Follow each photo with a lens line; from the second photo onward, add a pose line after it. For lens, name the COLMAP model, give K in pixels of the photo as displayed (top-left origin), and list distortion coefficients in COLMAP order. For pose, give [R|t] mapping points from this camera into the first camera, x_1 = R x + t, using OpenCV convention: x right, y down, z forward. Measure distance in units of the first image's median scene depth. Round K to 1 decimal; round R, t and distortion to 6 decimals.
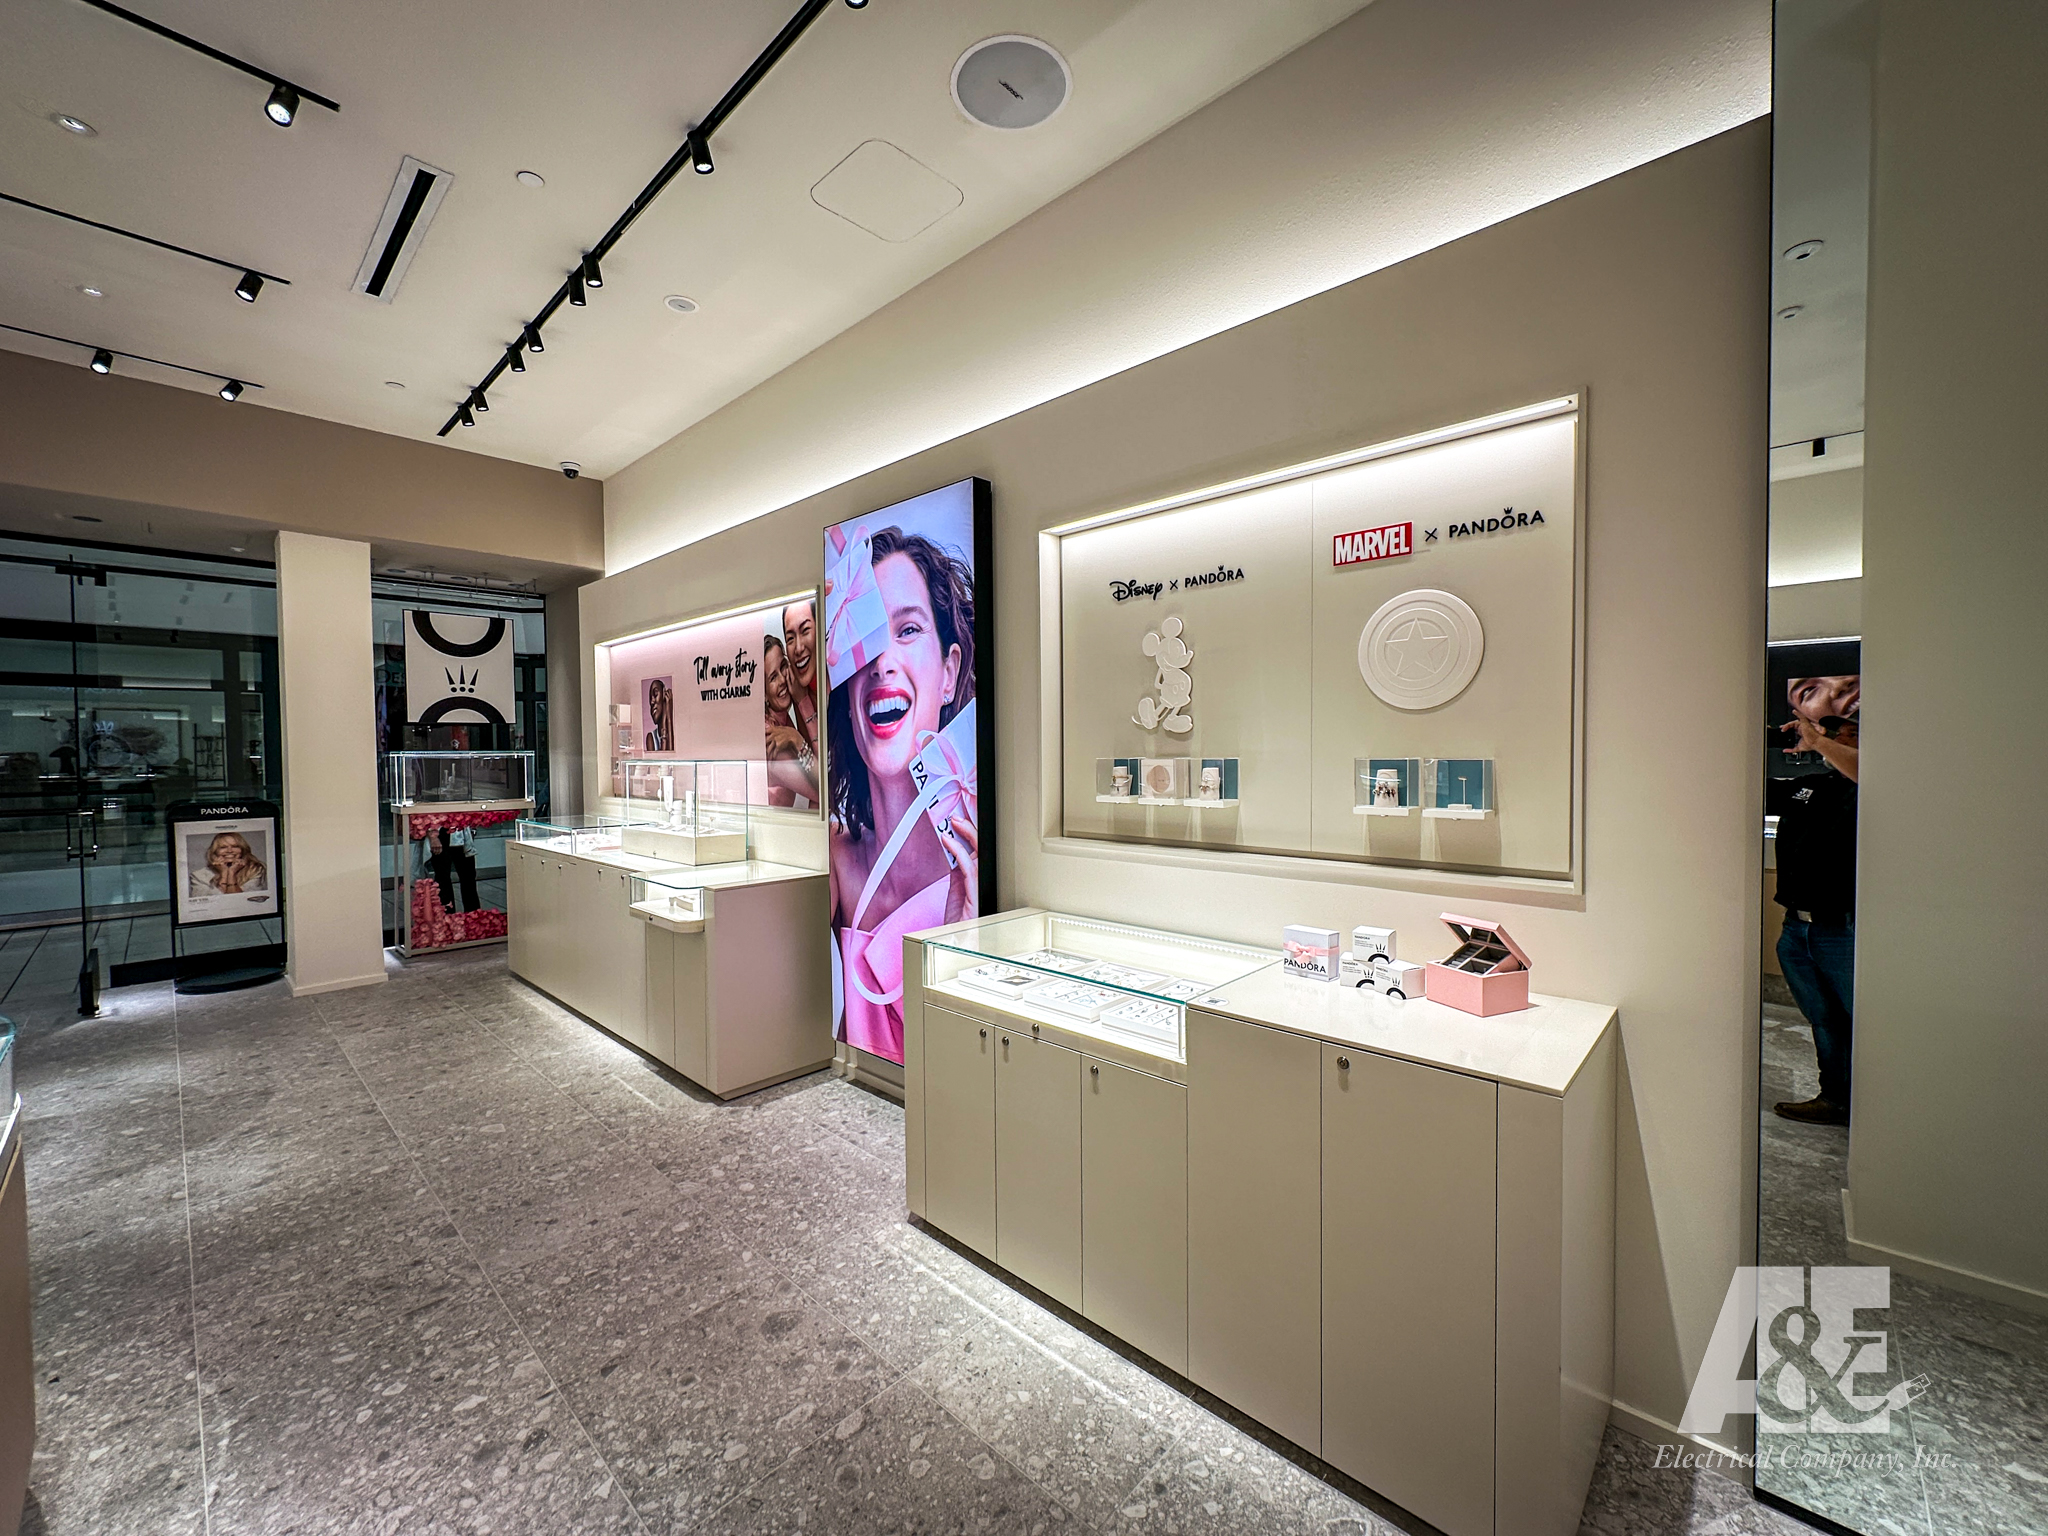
lens RADIAL K [[814.6, 0, 1023.3], [0, 814.6, 769.3], [0, 0, 1]] dist [-0.006253, 0.001985]
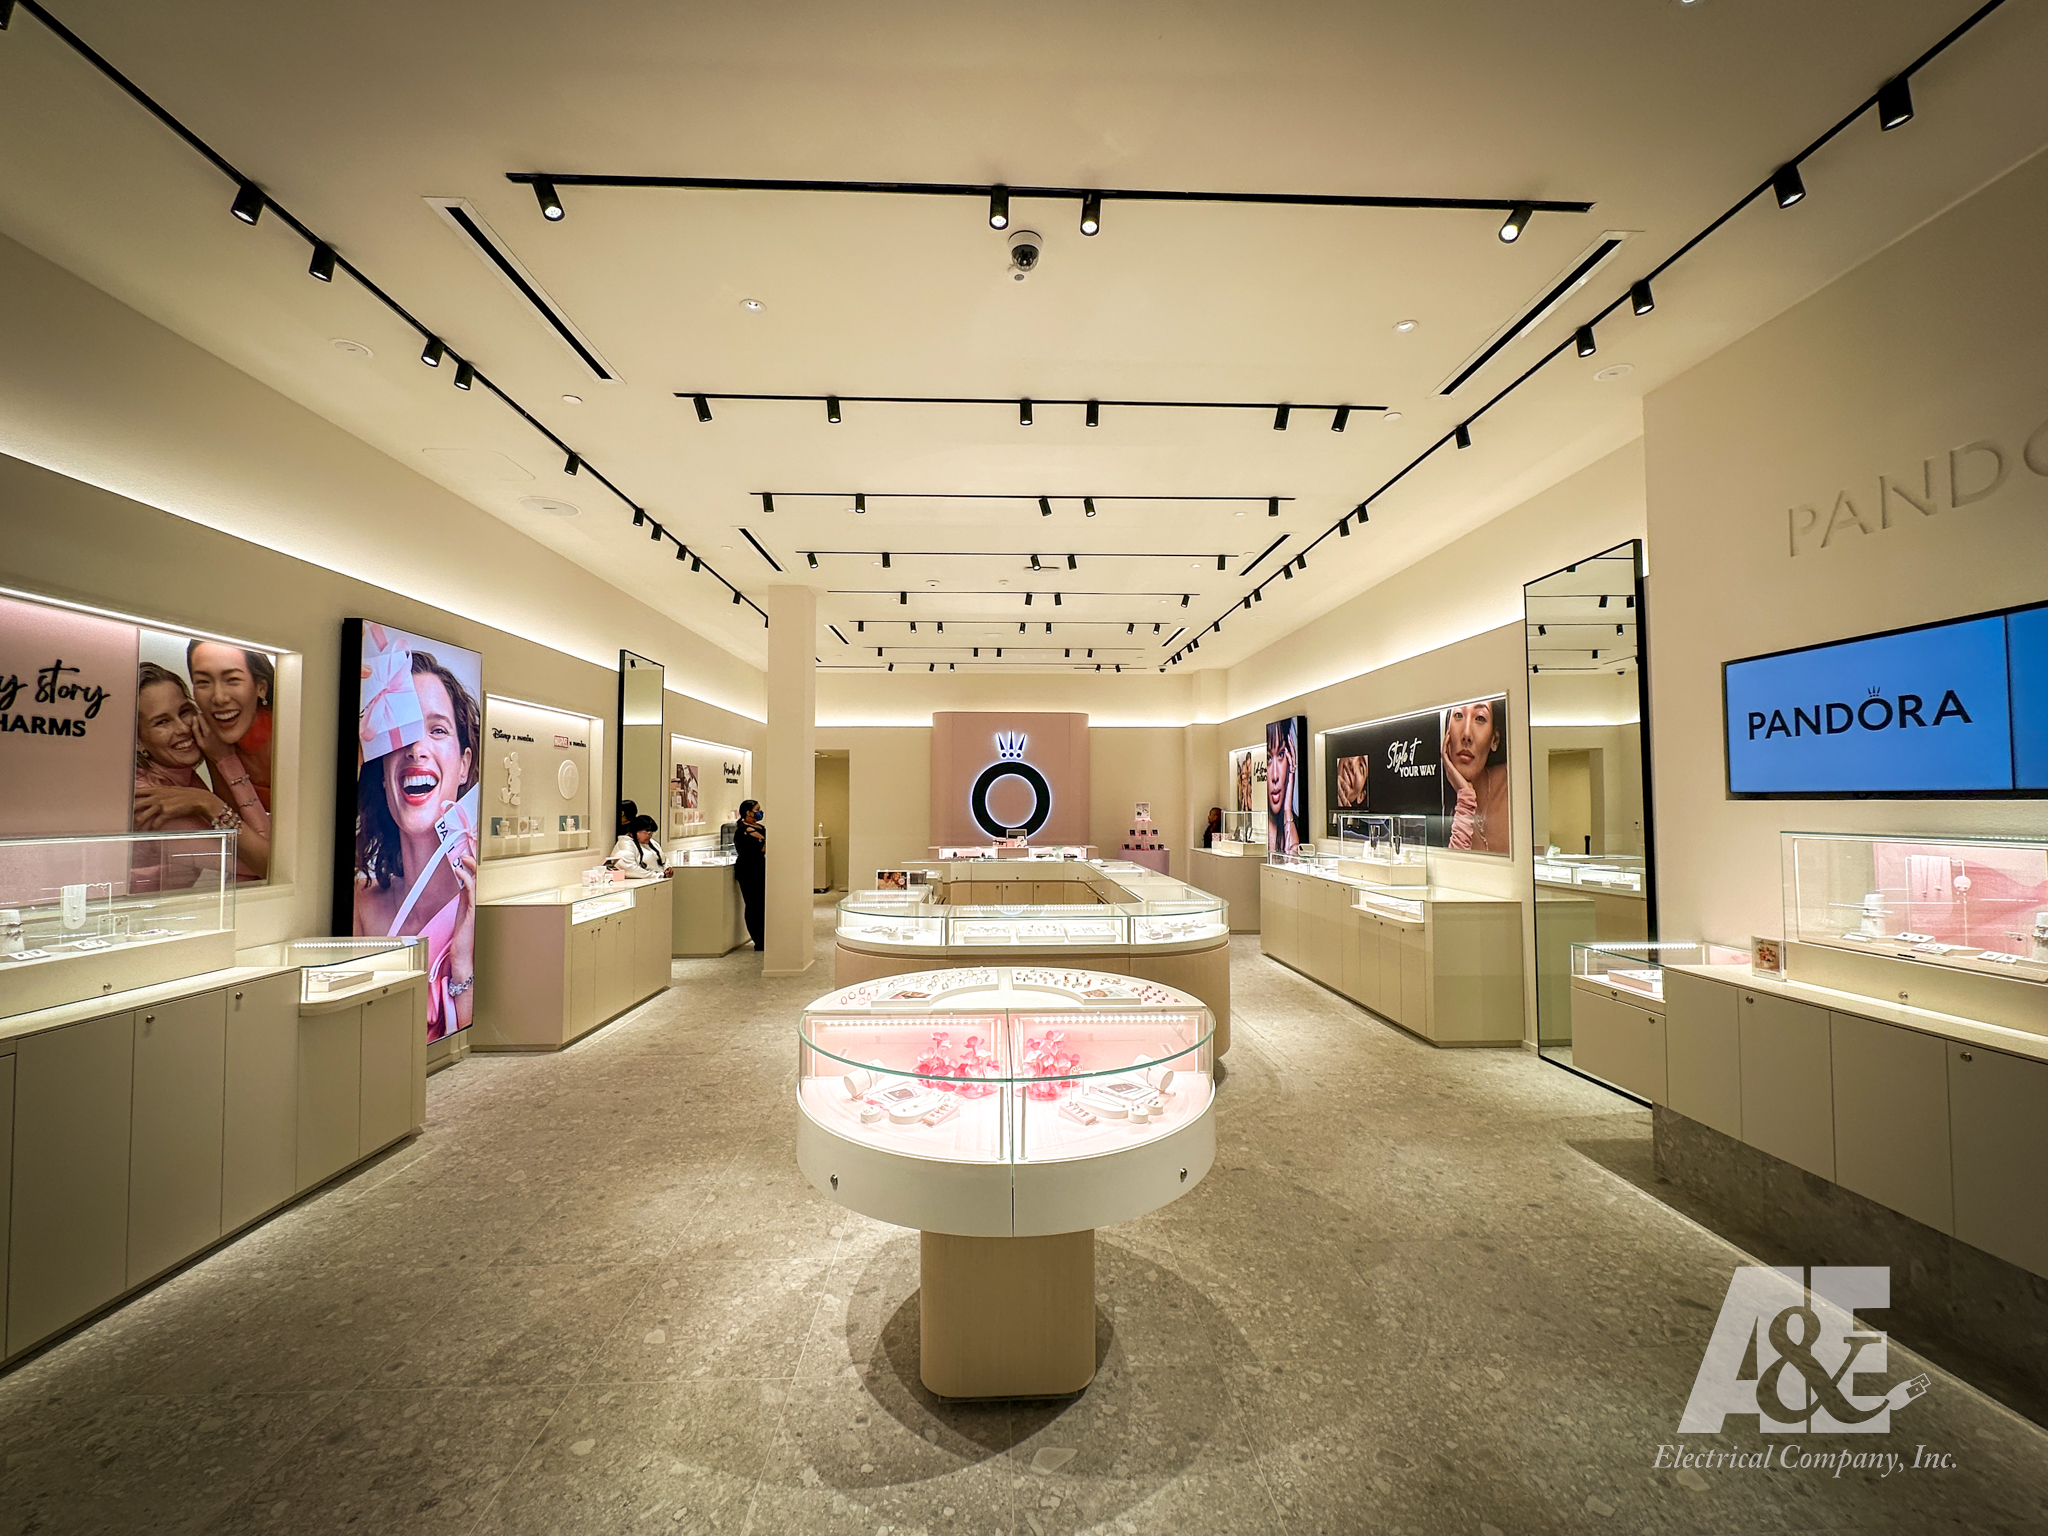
lens RADIAL K [[814.6, 0, 1026.0], [0, 814.6, 772.8], [0, 0, 1]] dist [-0.006253, 0.001985]
pose [[-0.716962, 0.036414, 0.696161, -1.942844], [0.026792, 0.999336, -0.024680, -0.033667], [-0.696597, 0.000957, -0.717462, 1.346737]]
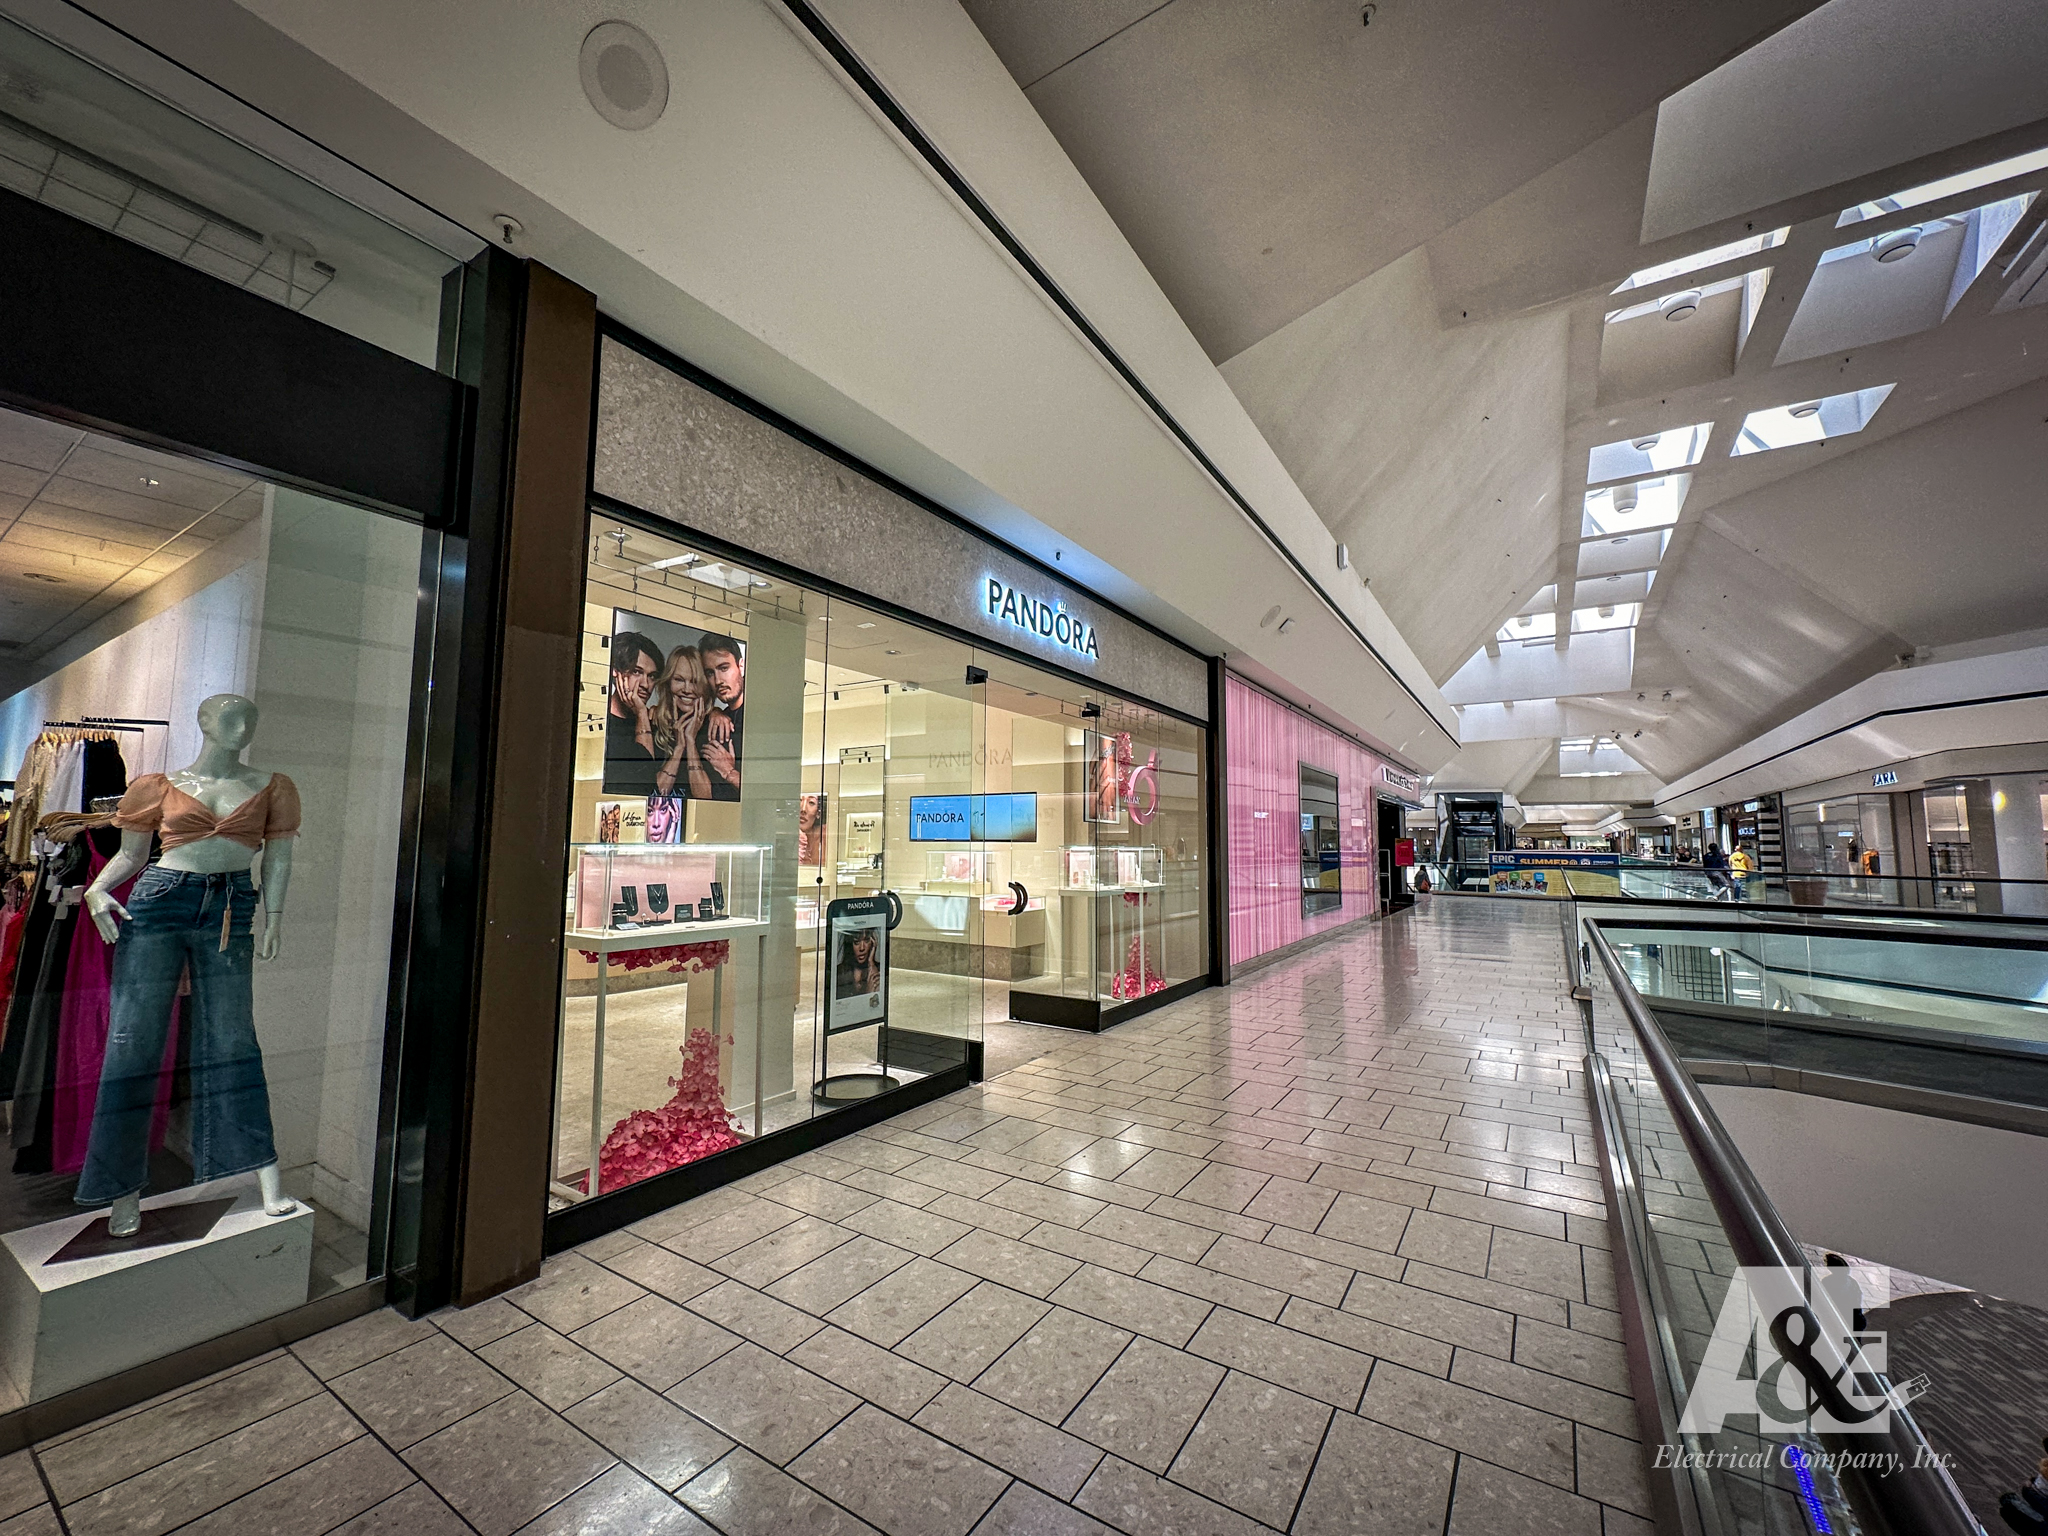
lens RADIAL K [[814.6, 0, 1020.1], [0, 814.6, 771.6], [0, 0, 1]] dist [-0.006253, 0.001985]
pose [[-0.984449, -0.011281, -0.175310, -1.705508], [-0.000661, 0.998167, -0.060520, -0.086076], [0.175671, -0.059463, -0.982651, 3.353171]]
